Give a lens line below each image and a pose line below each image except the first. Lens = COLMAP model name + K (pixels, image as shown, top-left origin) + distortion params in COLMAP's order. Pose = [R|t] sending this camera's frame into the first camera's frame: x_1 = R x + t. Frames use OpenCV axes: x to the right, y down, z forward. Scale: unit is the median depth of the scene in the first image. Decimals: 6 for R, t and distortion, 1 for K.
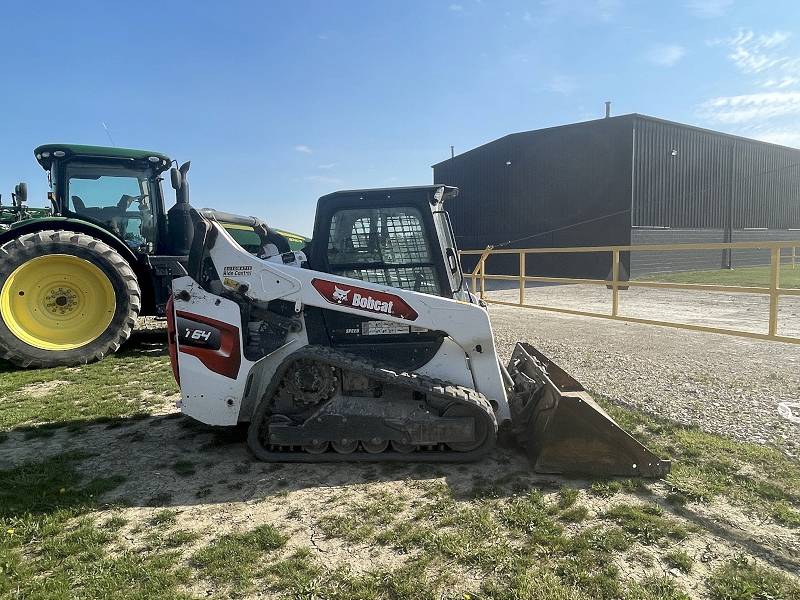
lens RADIAL K [[503.2, 0, 400.0], [0, 503.2, 300.0], [0, 0, 1]] dist [0.005475, 0.002038]
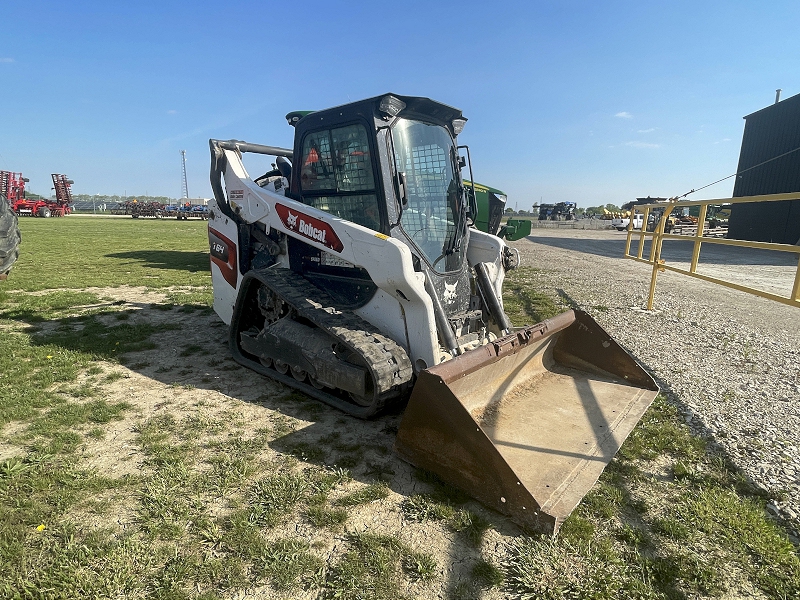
lens RADIAL K [[426.2, 0, 400.0], [0, 426.2, 300.0], [0, 0, 1]] dist [-0.003637, -0.000558]
pose [[0.802802, 0.161162, -0.574052, 0.561261], [-0.098487, 0.985395, 0.138911, 0.007290], [0.588055, -0.054982, 0.806950, 0.430629]]
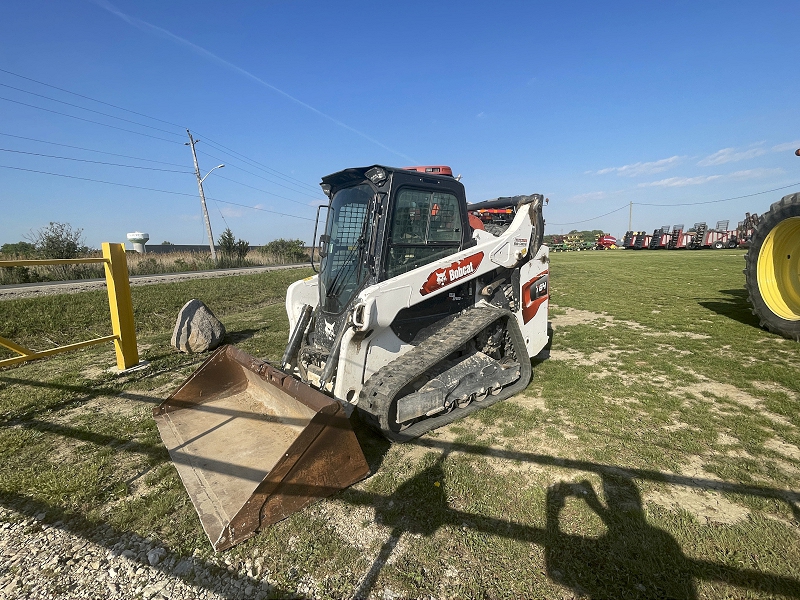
lens RADIAL K [[376.7, 0, 399.0], [0, 376.7, 316.1], [0, 0, 1]] dist [-0.009937, -0.000027]
pose [[-0.708879, 0.171140, -0.684253, 0.622134], [-0.002481, 0.969506, 0.245055, -0.136516], [0.705326, 0.175412, -0.686837, 1.816748]]
